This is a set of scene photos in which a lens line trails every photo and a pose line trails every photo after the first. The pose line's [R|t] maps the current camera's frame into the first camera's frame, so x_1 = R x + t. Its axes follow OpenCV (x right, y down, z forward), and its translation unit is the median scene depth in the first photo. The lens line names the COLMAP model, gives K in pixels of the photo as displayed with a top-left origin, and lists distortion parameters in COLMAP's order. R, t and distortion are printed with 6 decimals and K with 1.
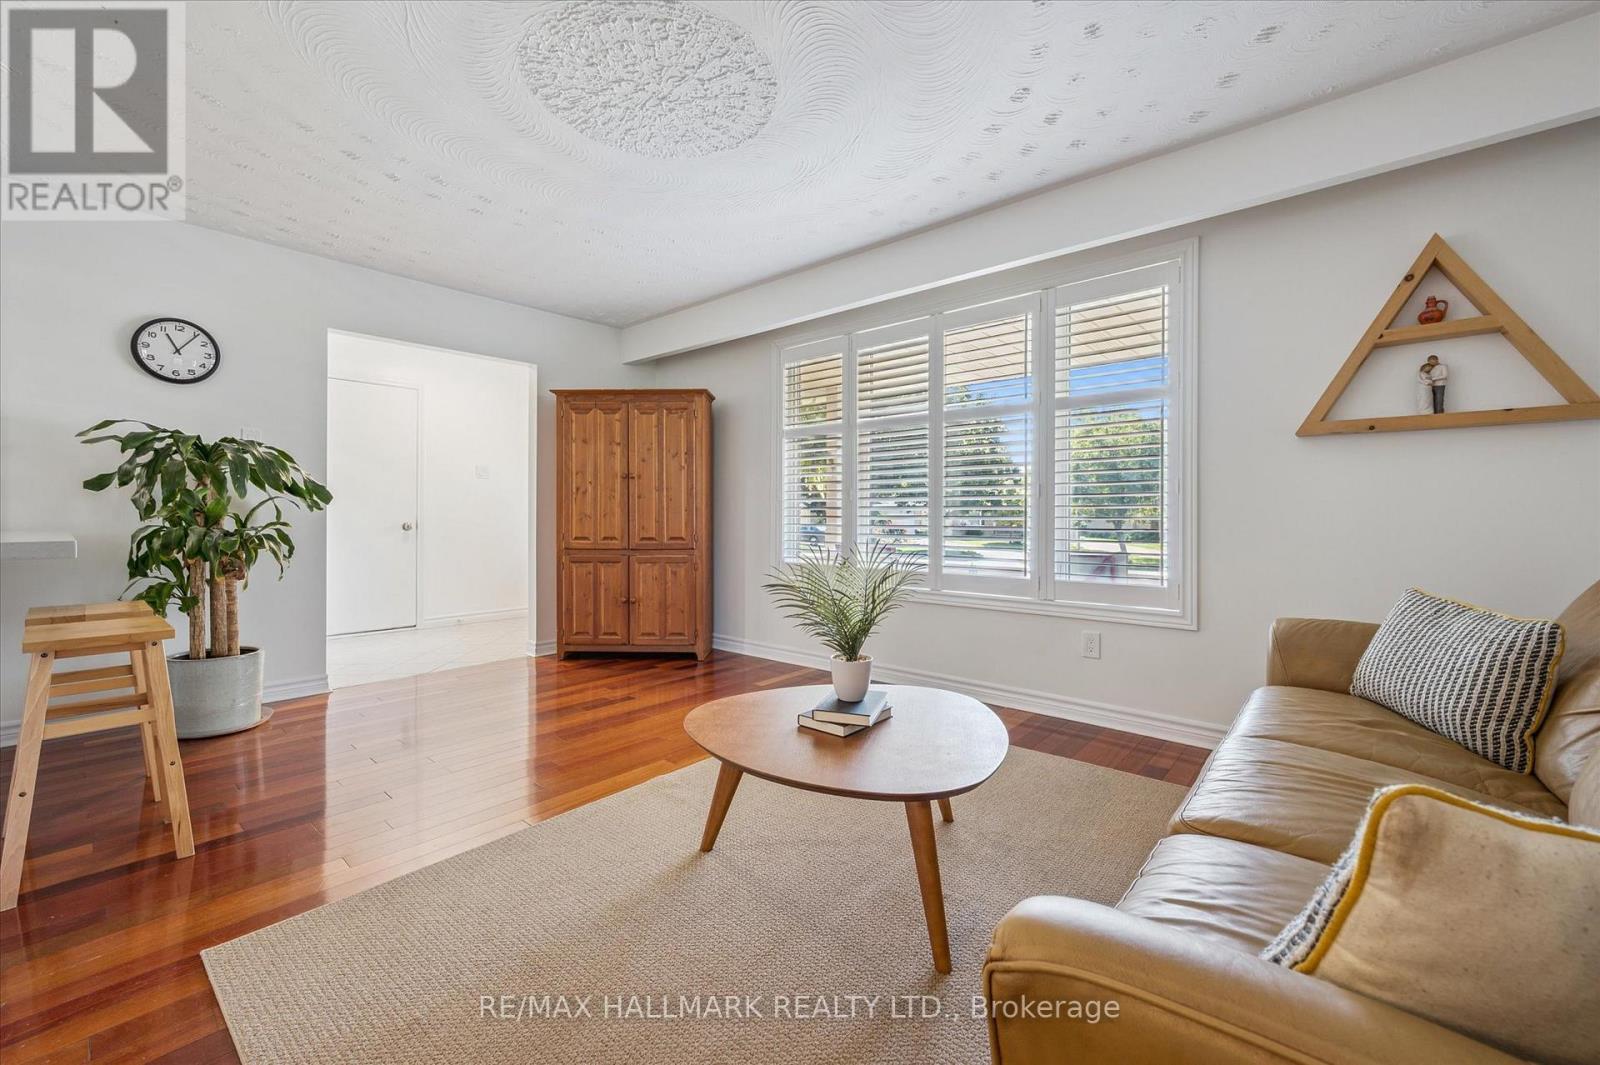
lens RADIAL K [[652.2, 0, 801.7], [0, 652.2, 516.5], [0, 0, 1]] dist [0.000253, 0.000029]
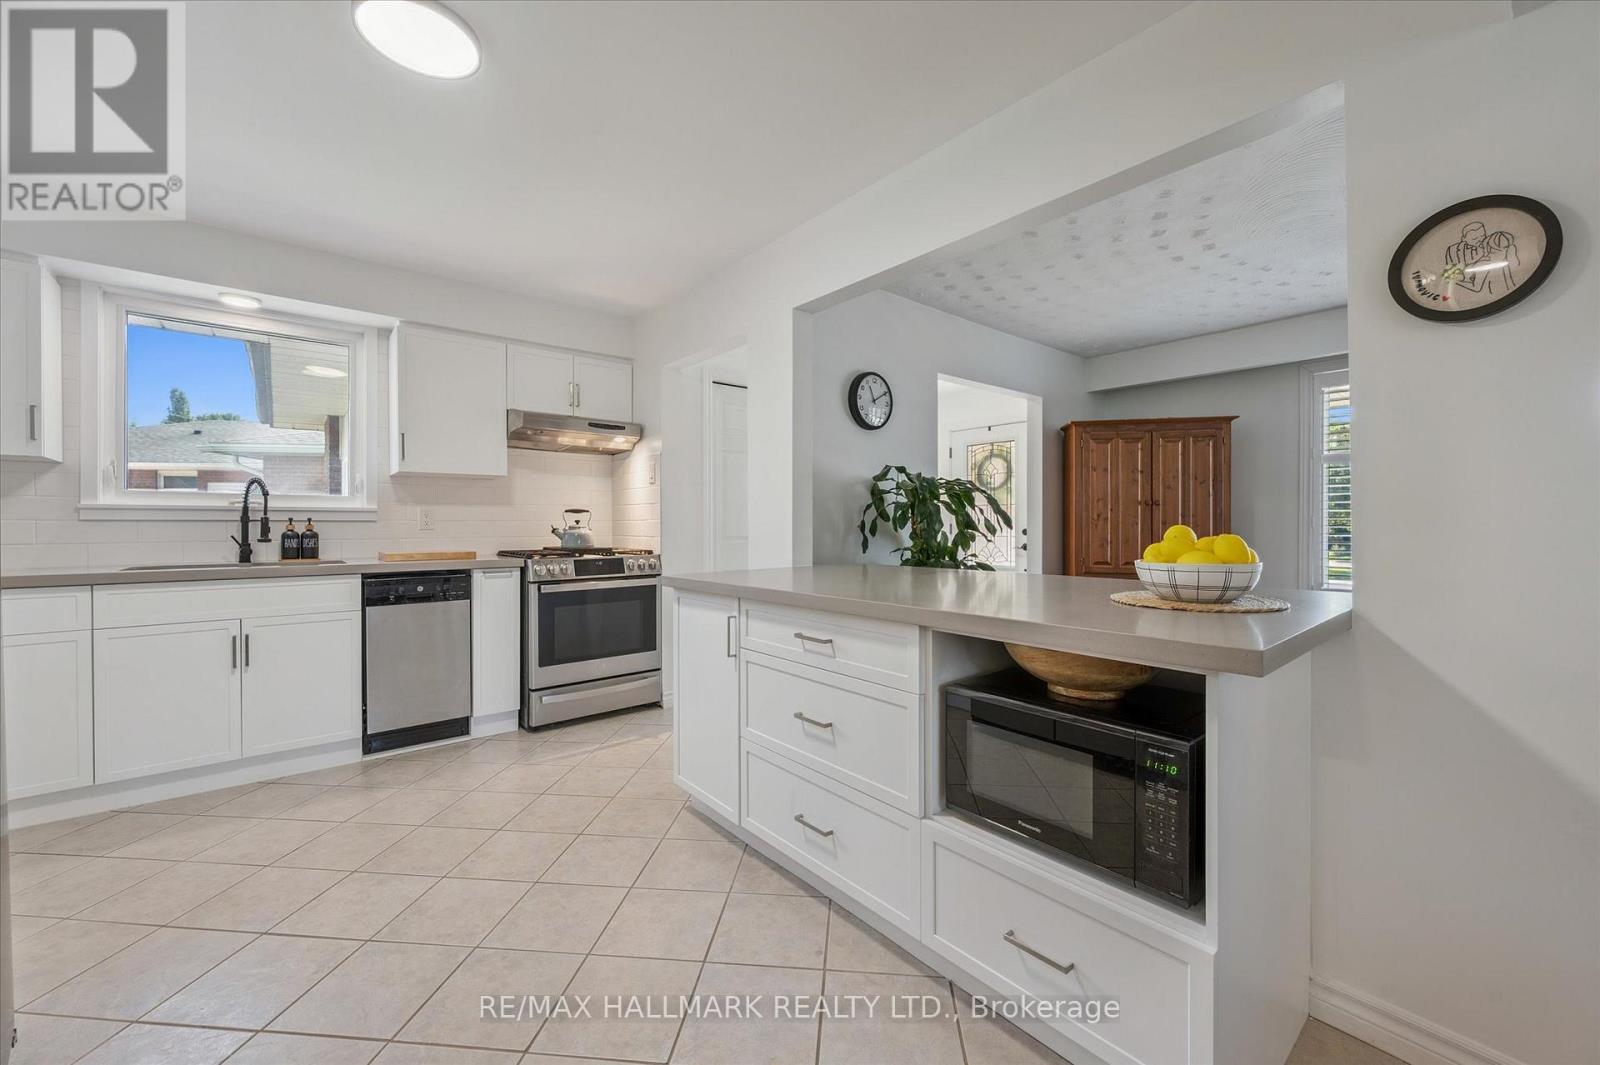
lens RADIAL K [[623.0, 0, 800.0], [0, 623.0, 532.5], [0, 0, 1]] dist [0.001102, 0.000042]
pose [[0.987729, -0.001536, -0.156172, -0.790575], [0.003231, 0.999939, 0.010599, -0.033186], [0.156146, -0.010974, 0.987673, -0.073233]]
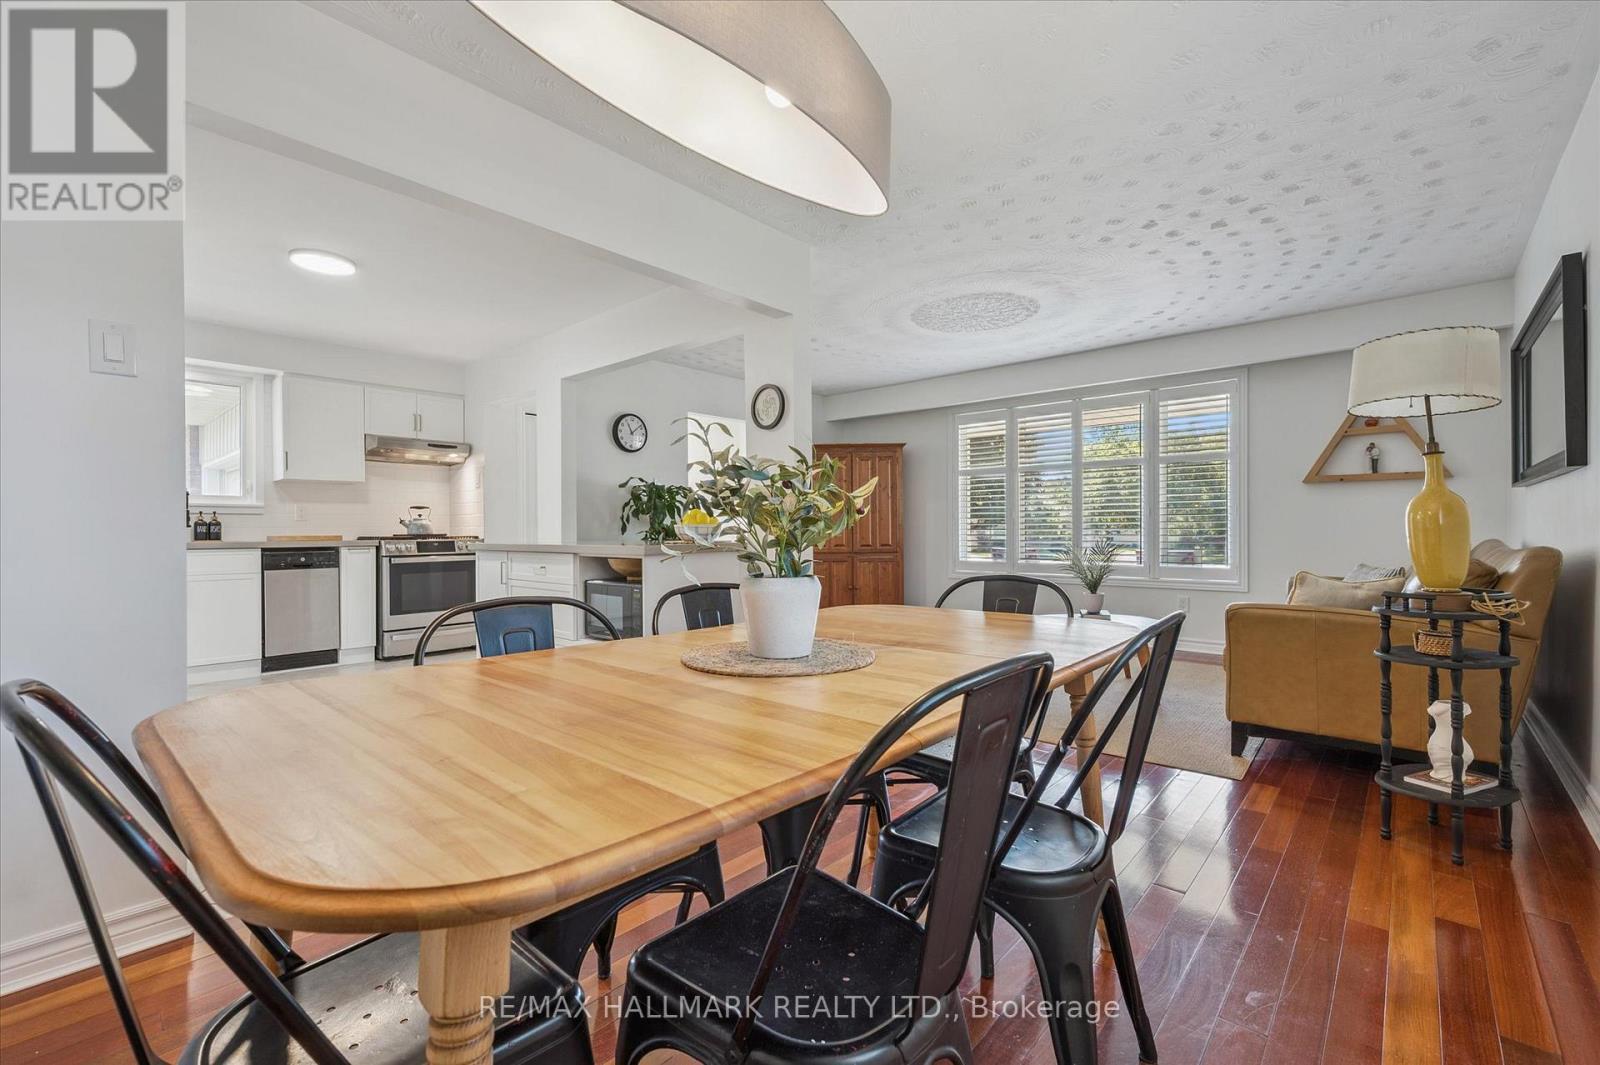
lens RADIAL K [[683.2, 0, 800.0], [0, 683.2, 532.5], [0, 0, 1]] dist [0.001006, 0.000012]
pose [[0.999879, -0.007571, -0.013624, -0.434251], [0.007597, 0.999969, 0.001856, 0.001414], [0.013609, -0.001959, 0.999905, -0.648605]]
